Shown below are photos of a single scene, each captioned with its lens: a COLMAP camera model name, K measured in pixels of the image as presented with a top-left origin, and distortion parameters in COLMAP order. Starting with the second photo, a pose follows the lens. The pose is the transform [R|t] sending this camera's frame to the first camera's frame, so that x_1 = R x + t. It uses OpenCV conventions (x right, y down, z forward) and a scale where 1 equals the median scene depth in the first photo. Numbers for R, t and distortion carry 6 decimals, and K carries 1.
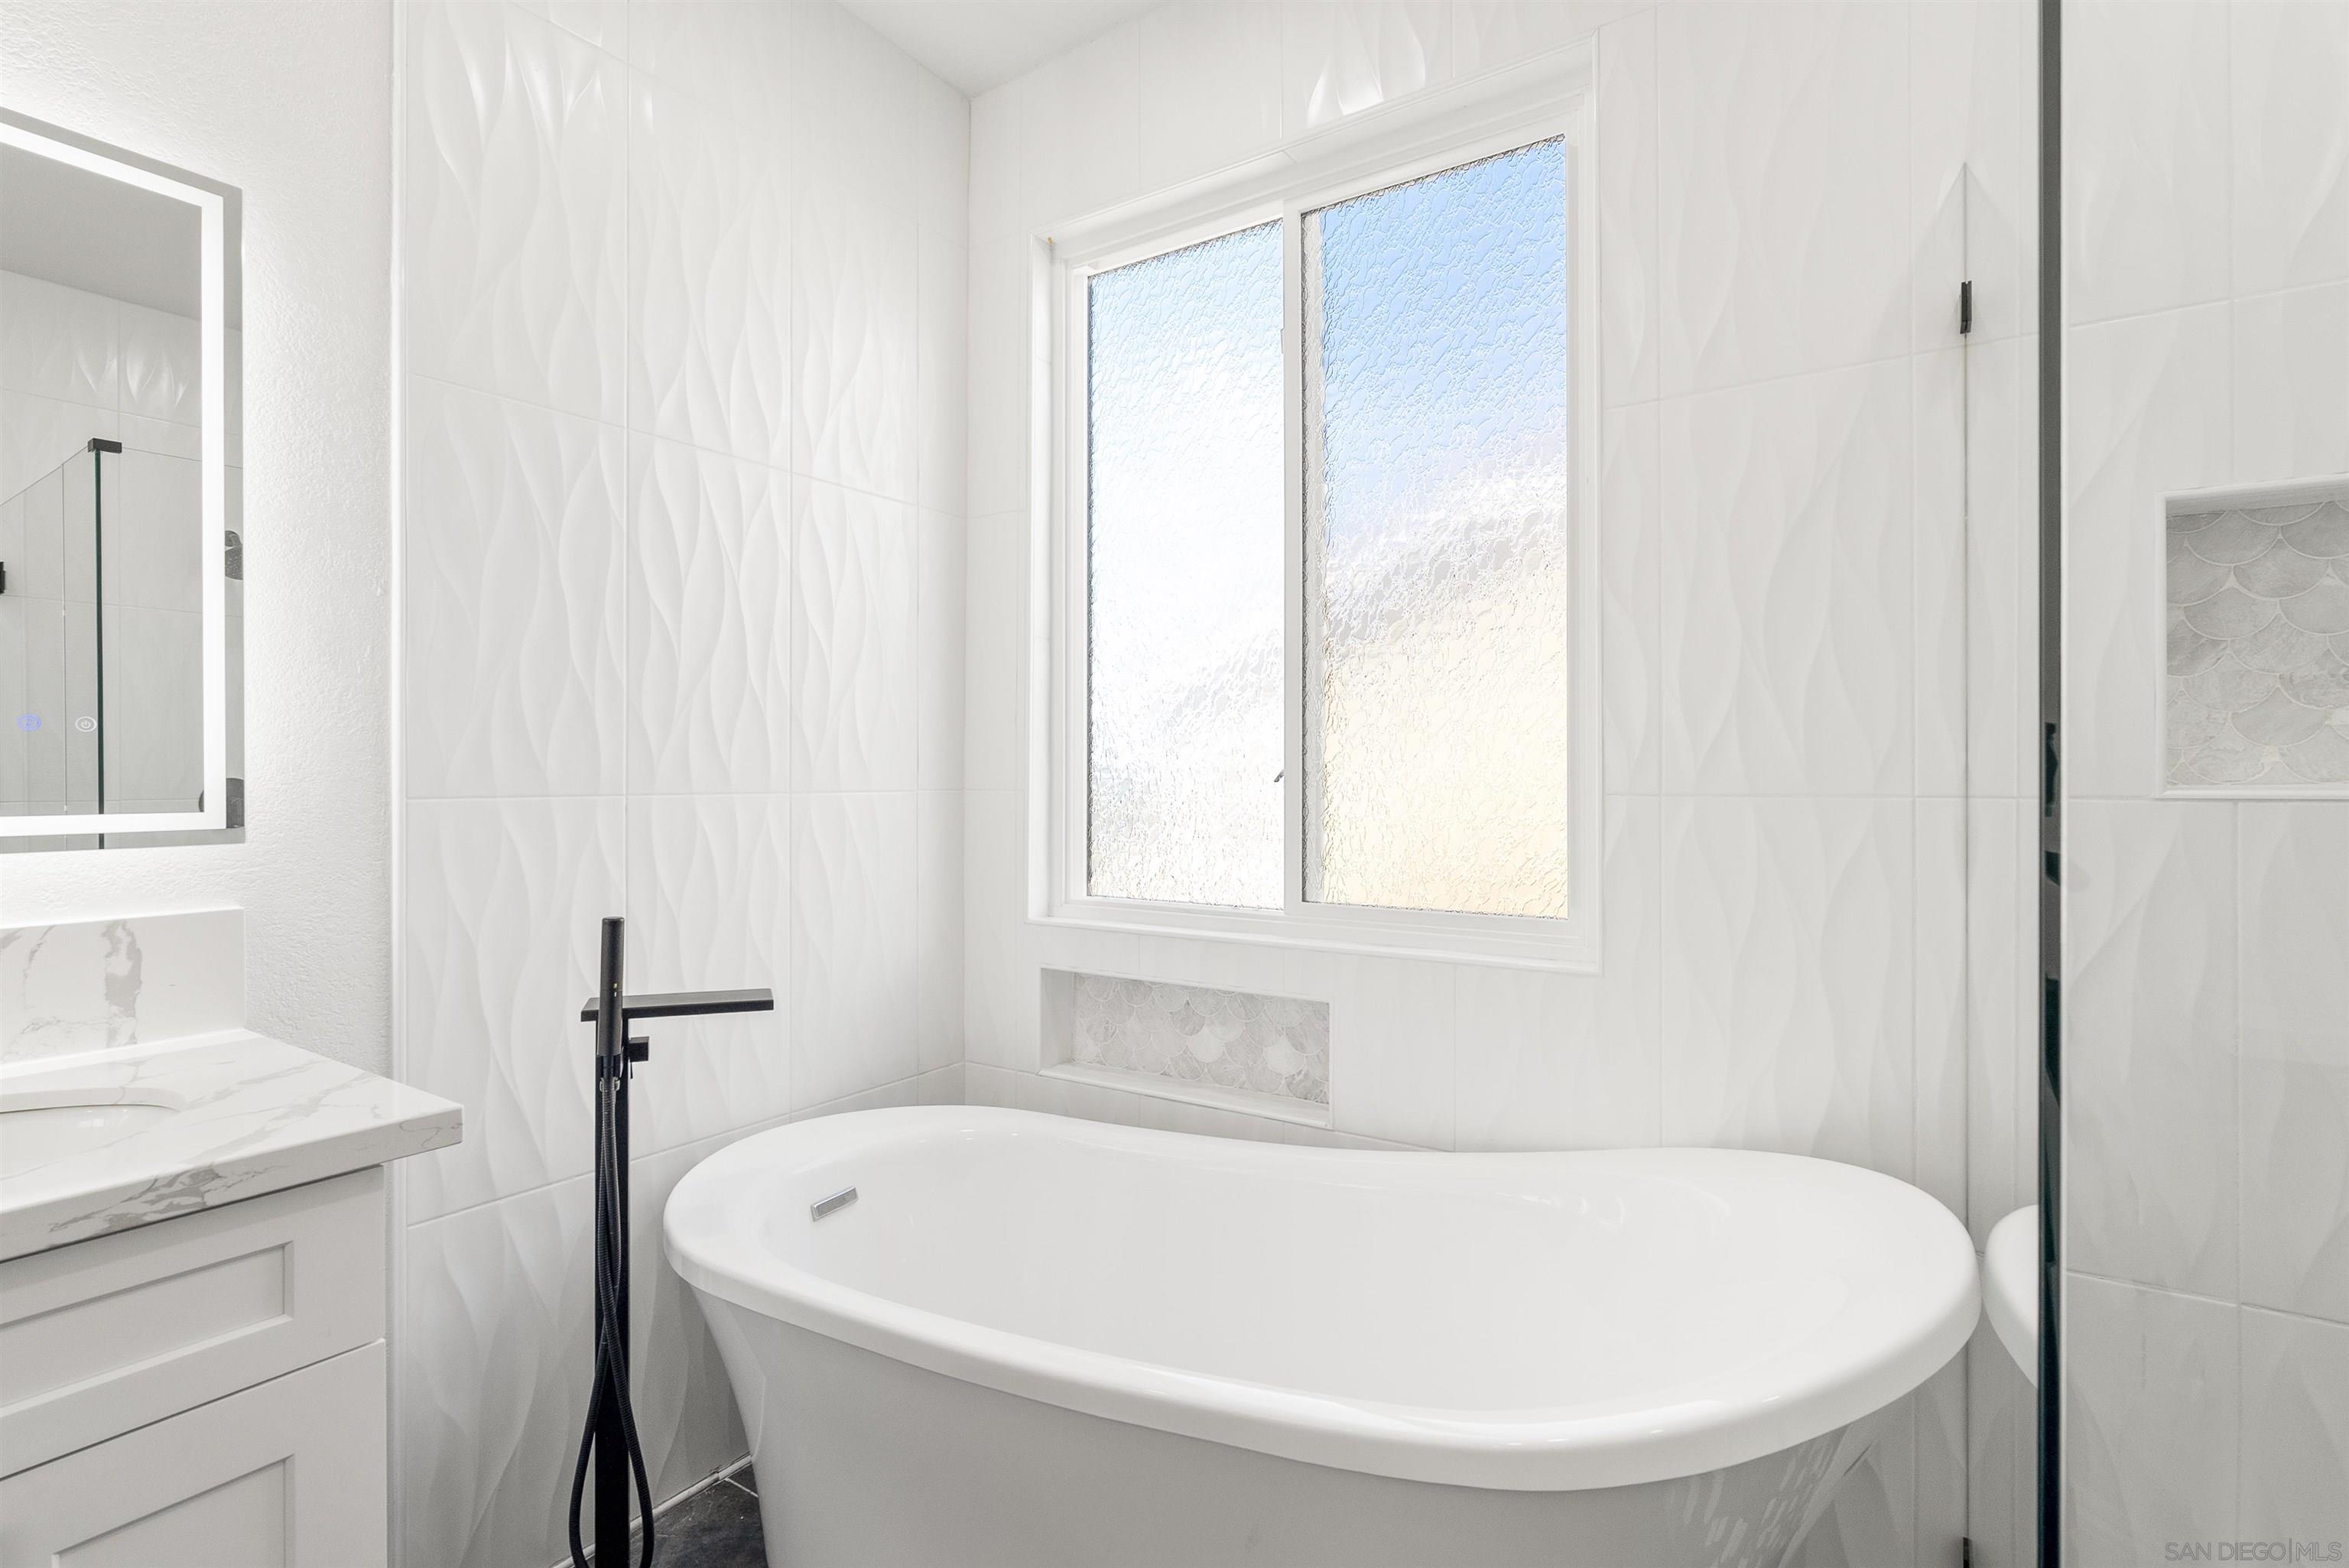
lens RADIAL K [[1140.4, 0, 1171.0], [0, 1140.4, 769.7], [0, 0, 1]] dist [-0.002307, -0.001306]
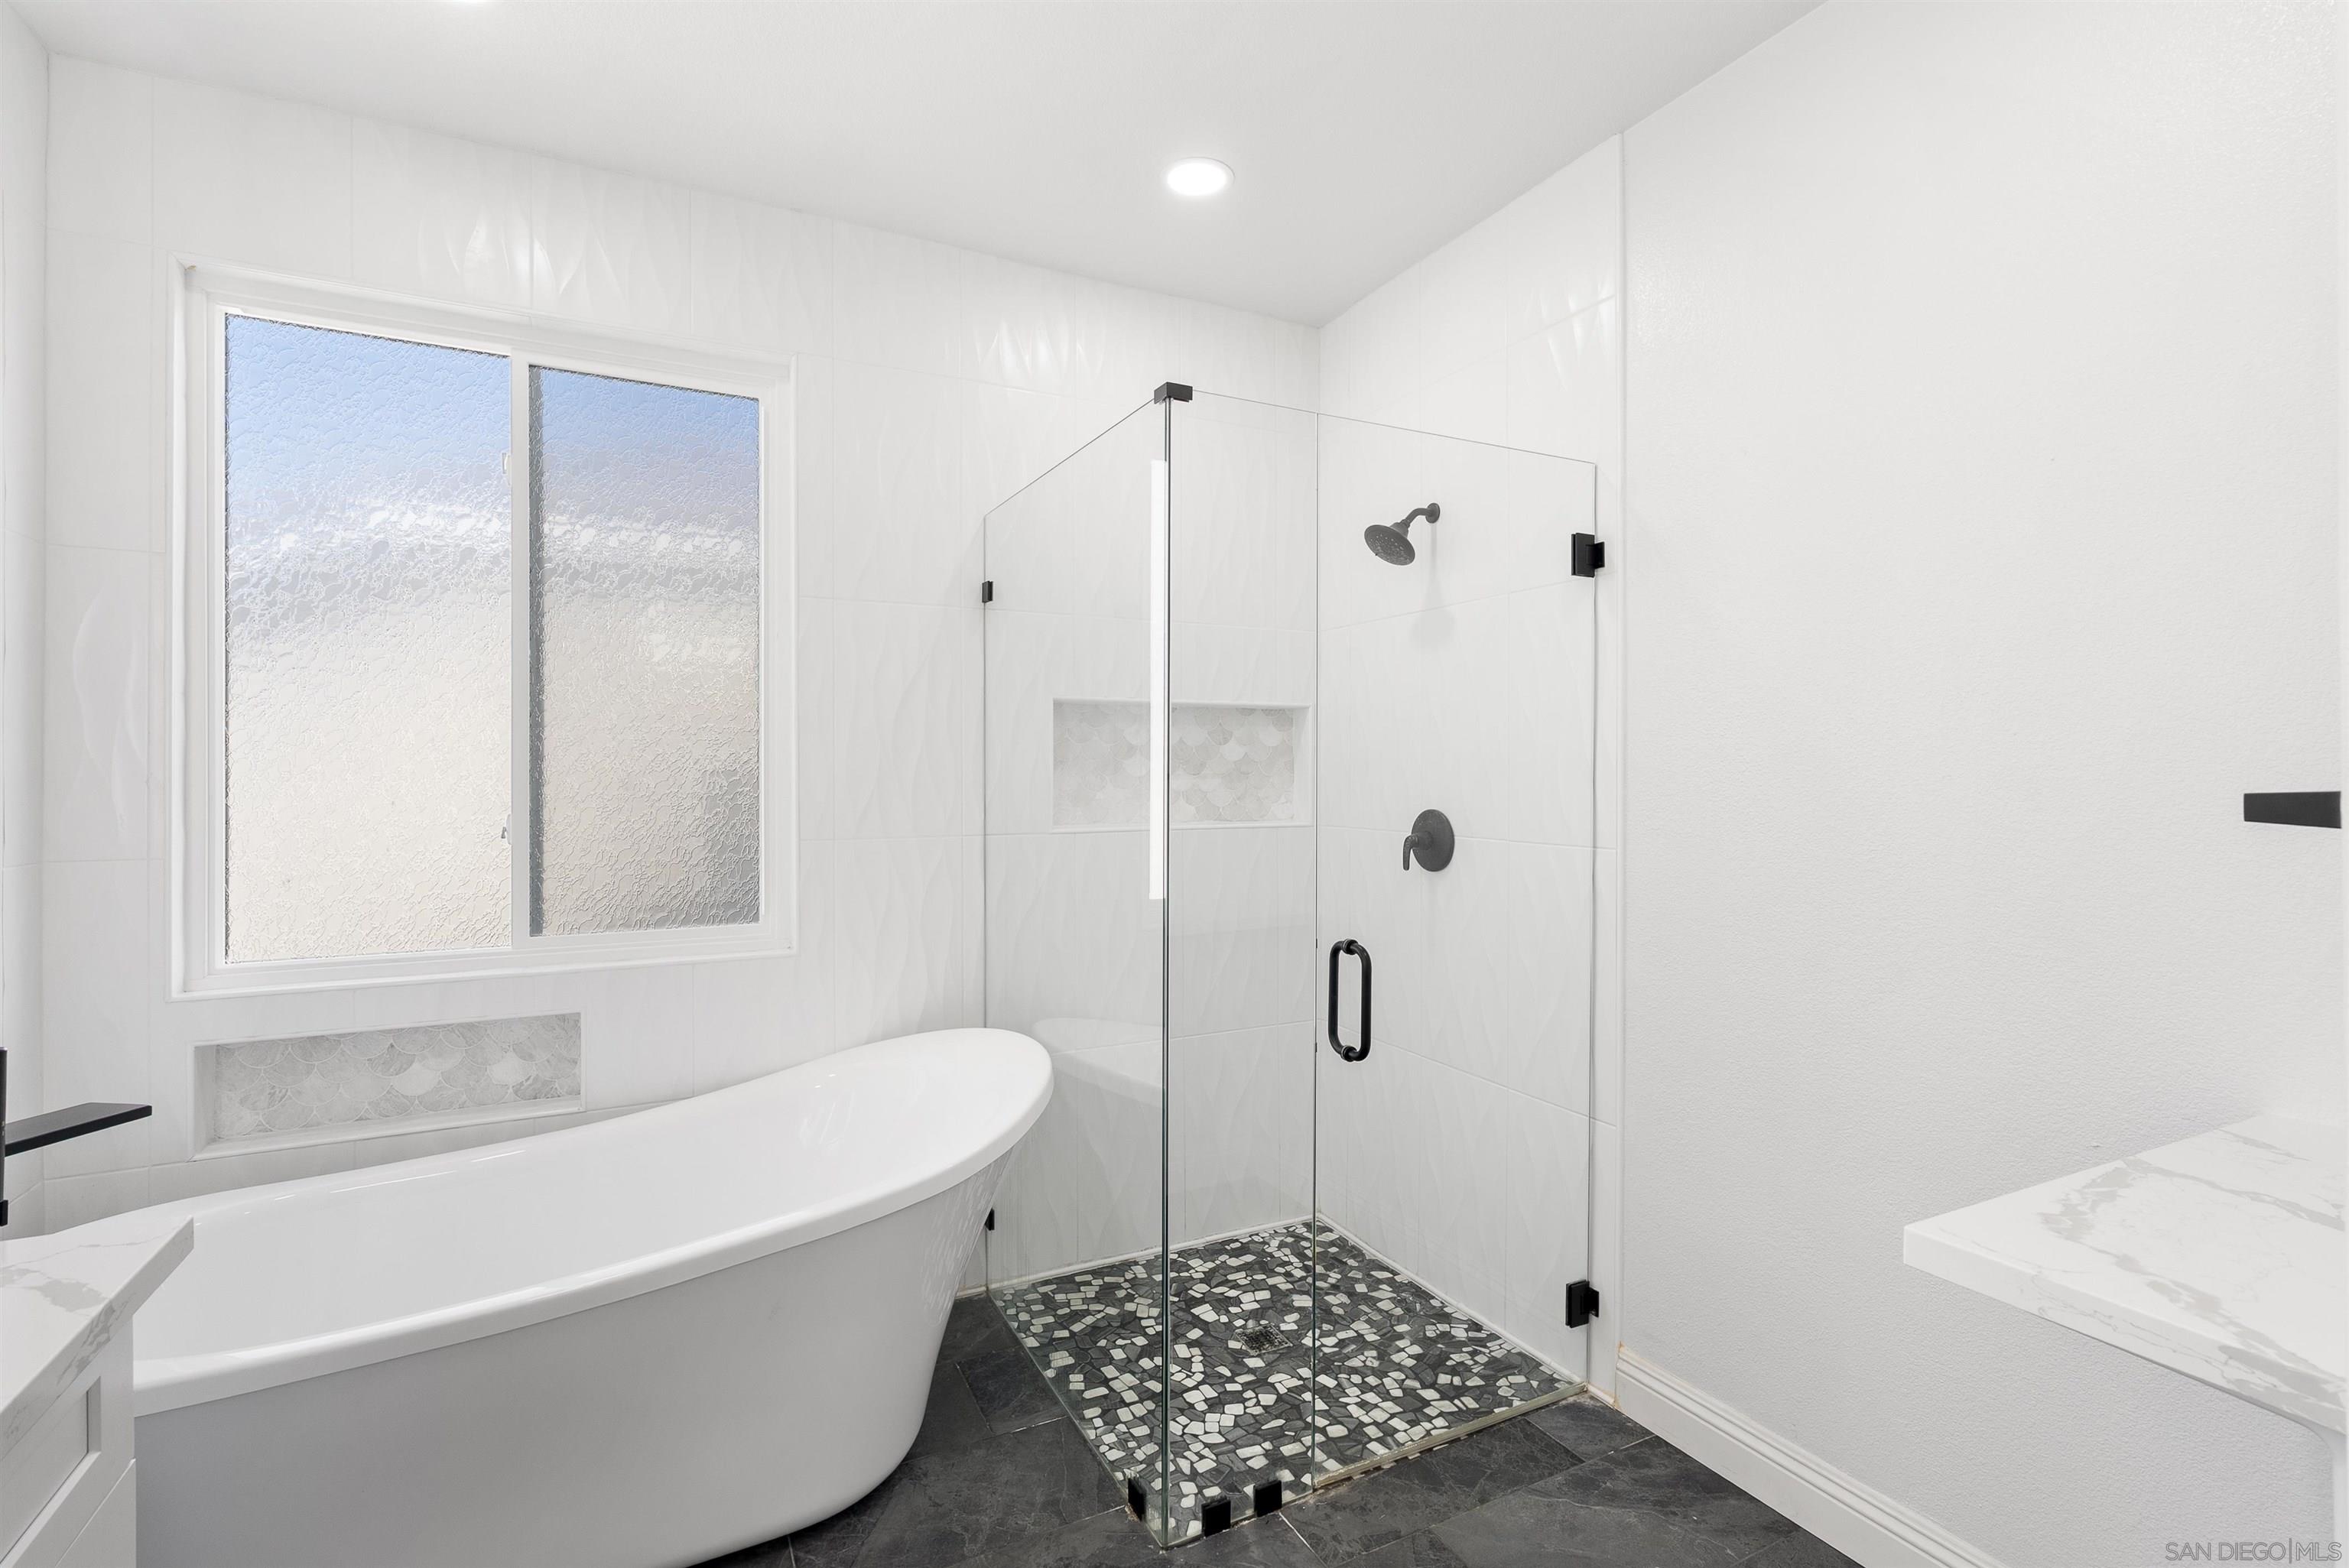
lens RADIAL K [[1066.1, 0, 1183.2], [0, 1066.1, 767.9], [0, 0, 1]] dist [-0.006648, 0.004681]
pose [[0.490491, 0.000201, 0.871446, -0.579594], [-0.004434, 0.999988, 0.002265, -0.074919], [-0.871435, -0.004975, 0.490486, -0.169197]]
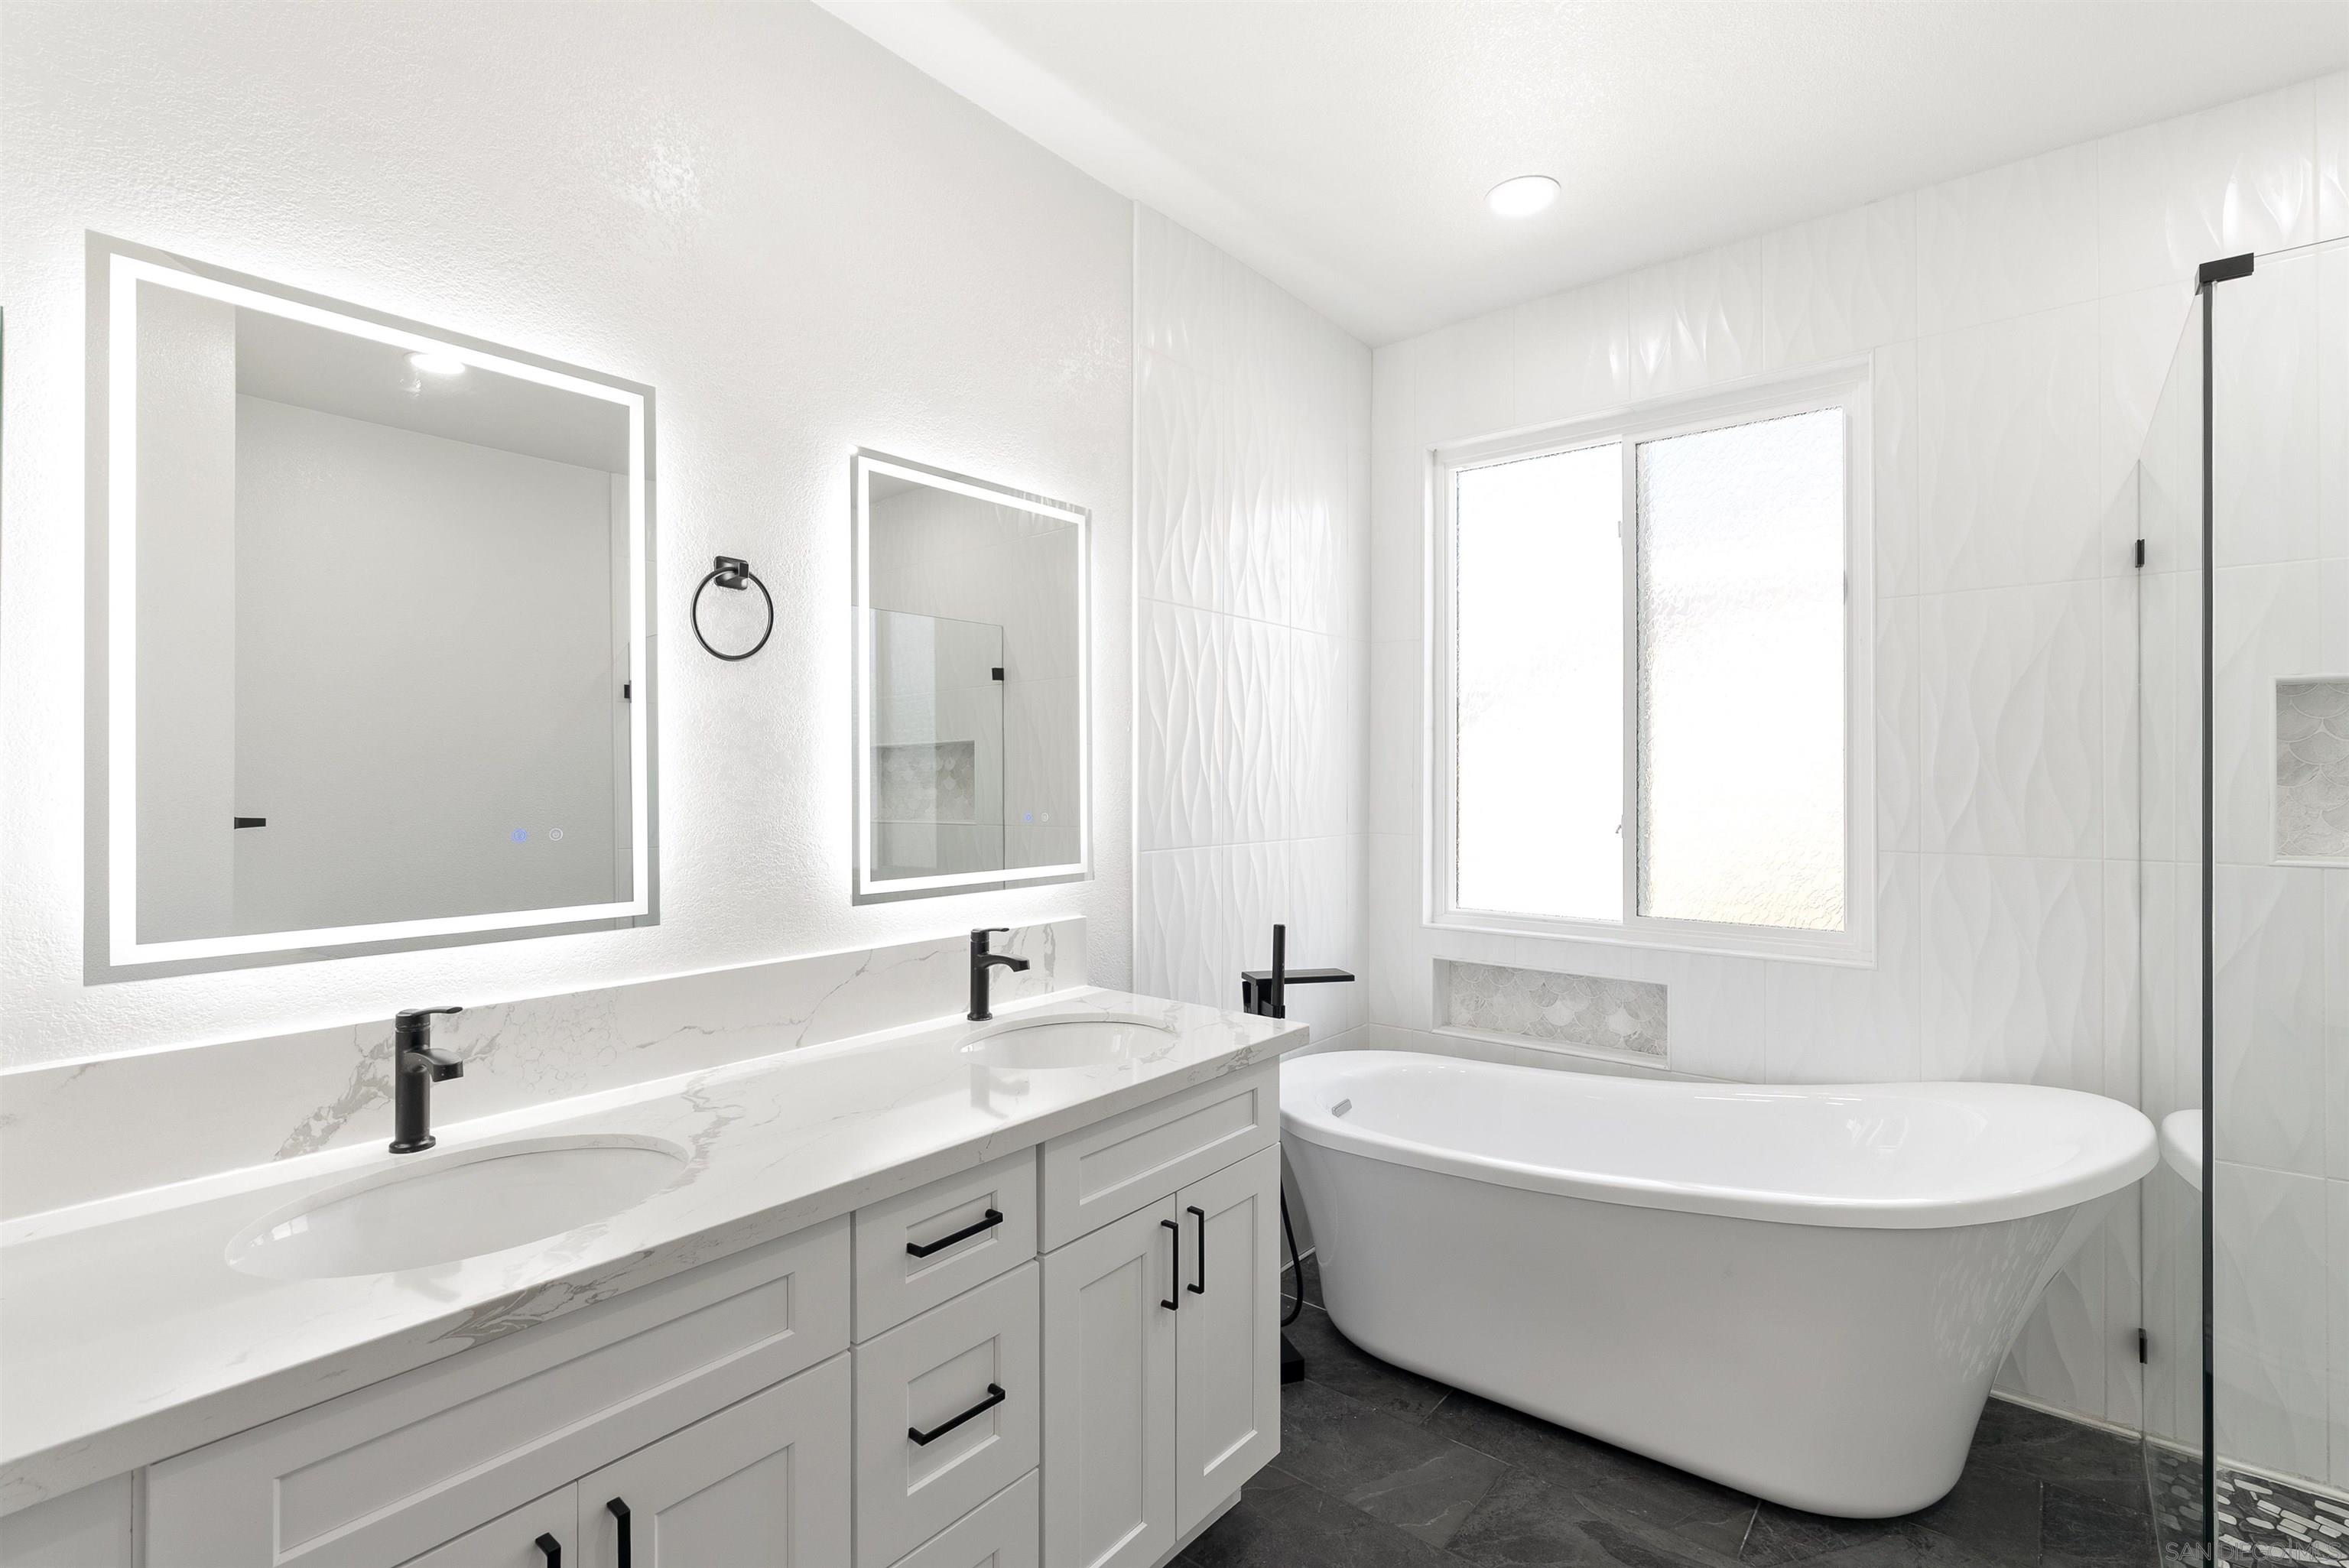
lens RADIAL K [[1066.1, 0, 1182.5], [0, 1066.1, 772.0], [0, 0, 1]] dist [-0.006648, 0.004681]
pose [[0.996388, 0.001583, -0.084906, -0.382428], [-0.001854, 0.999993, -0.003117, -0.068931], [0.084900, 0.003263, 0.996384, -0.447358]]
